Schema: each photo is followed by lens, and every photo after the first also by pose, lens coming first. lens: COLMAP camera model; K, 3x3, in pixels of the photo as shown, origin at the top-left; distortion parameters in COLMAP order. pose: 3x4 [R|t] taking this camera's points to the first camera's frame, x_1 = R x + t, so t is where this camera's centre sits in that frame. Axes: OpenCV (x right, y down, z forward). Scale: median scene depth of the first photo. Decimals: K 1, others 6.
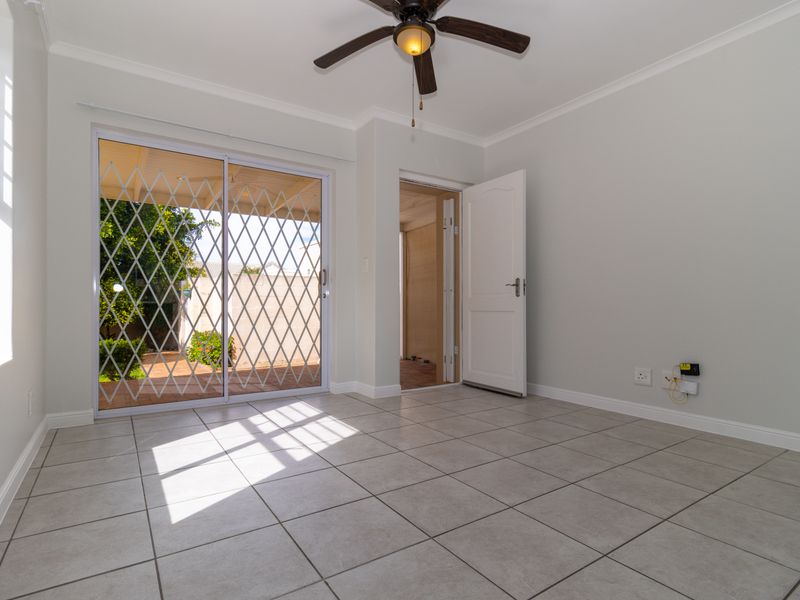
lens RADIAL K [[435.1, 0, 423.6], [0, 435.1, 303.4], [0, 0, 1]] dist [0.004823, -0.000475]
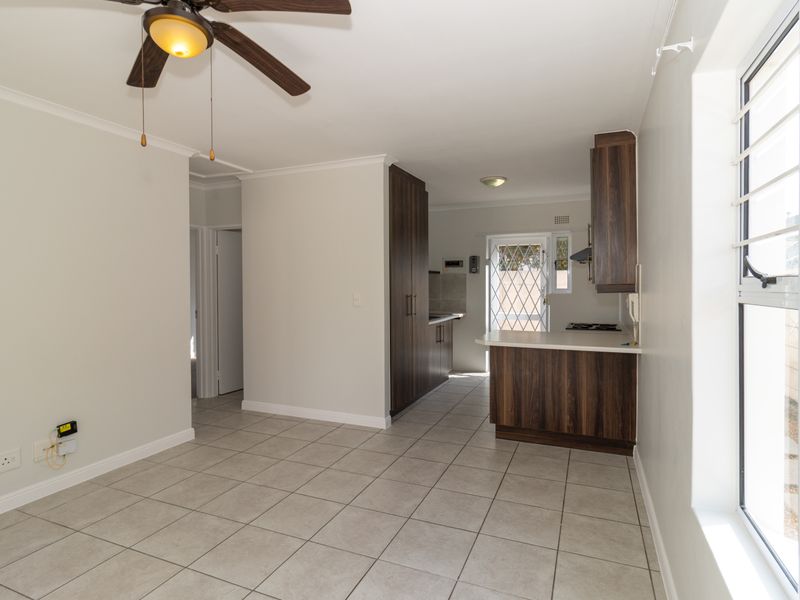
lens RADIAL K [[428.3, 0, 414.0], [0, 428.3, 290.9], [0, 0, 1]] dist [0.003038, -0.000324]
pose [[-0.526371, -0.012667, 0.850161, -0.583781], [-0.004633, 0.999917, 0.012030, -0.164721], [-0.850243, 0.002393, -0.526386, 0.780994]]
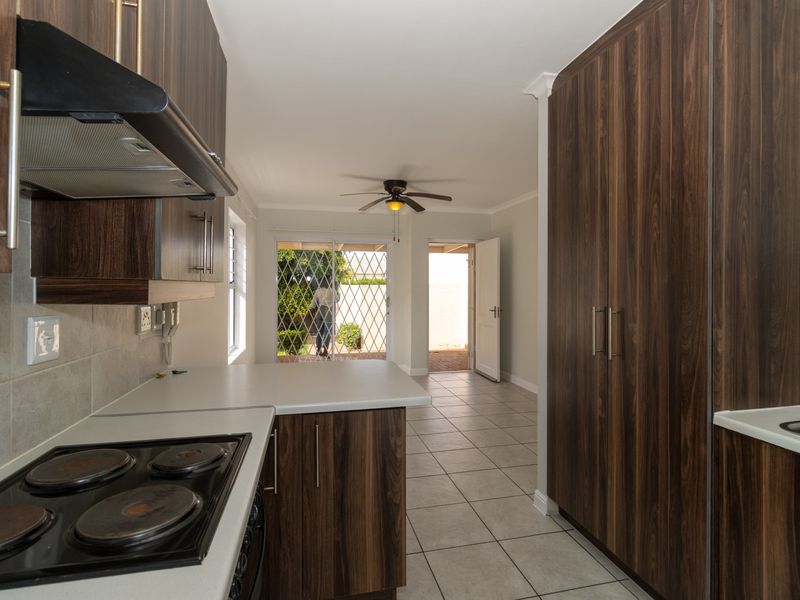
lens RADIAL K [[435.1, 0, 423.6], [0, 435.1, 303.4], [0, 0, 1]] dist [0.004823, -0.000475]
pose [[0.933474, 0.015115, -0.358327, 0.646465], [0.000096, 0.999101, 0.042393, -0.163573], [0.358645, -0.039607, 0.932633, -0.674018]]
